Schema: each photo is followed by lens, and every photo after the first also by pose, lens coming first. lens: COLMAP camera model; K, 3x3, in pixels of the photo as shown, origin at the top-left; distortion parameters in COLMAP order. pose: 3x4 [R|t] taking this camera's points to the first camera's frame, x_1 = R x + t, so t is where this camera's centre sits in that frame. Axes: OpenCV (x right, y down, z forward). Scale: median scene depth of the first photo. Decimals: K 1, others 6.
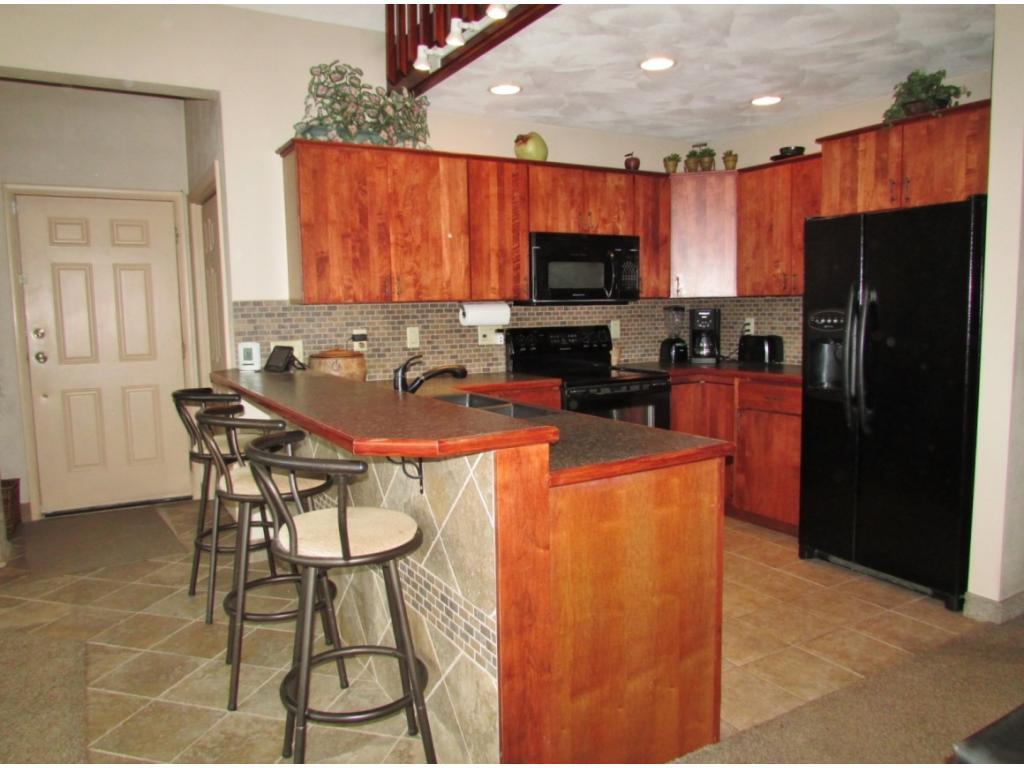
lens RADIAL K [[743.0, 0, 509.8], [0, 743.0, 388.8], [0, 0, 1]] dist [-0.045021, 0.009624]
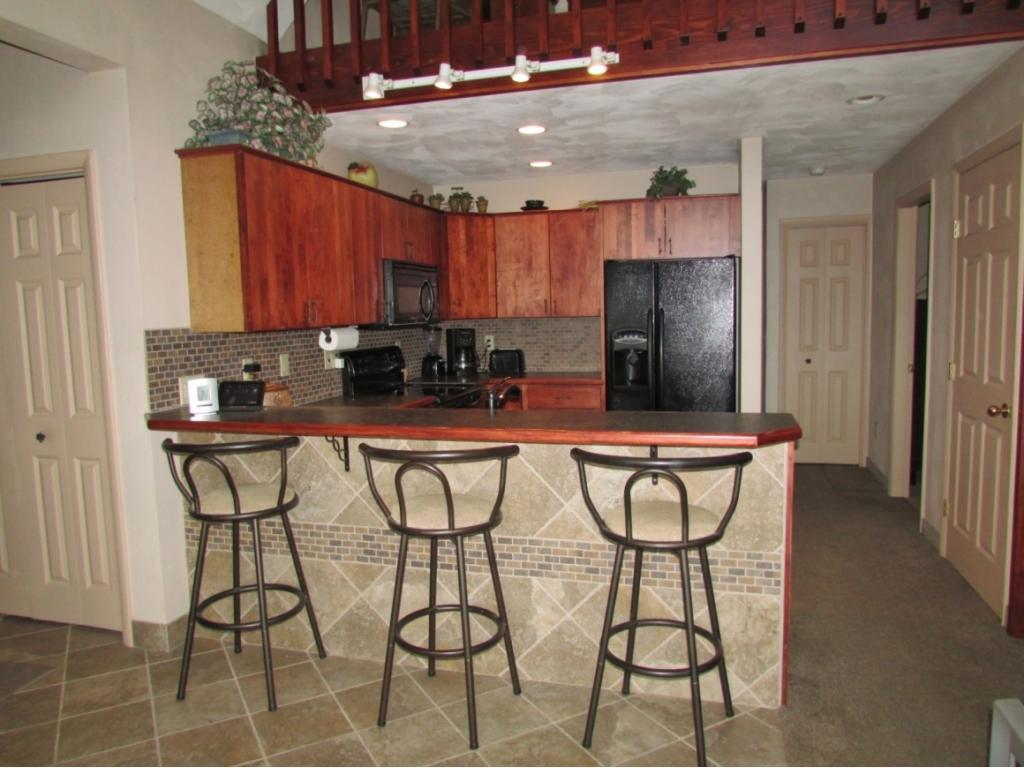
lens RADIAL K [[743.0, 0, 509.8], [0, 743.0, 388.8], [0, 0, 1]] dist [-0.045021, 0.009624]
pose [[0.707665, -0.074024, 0.702659, -0.609016], [0.089247, 0.995896, 0.015033, -0.029325], [-0.700889, 0.052072, 0.711368, 0.144505]]
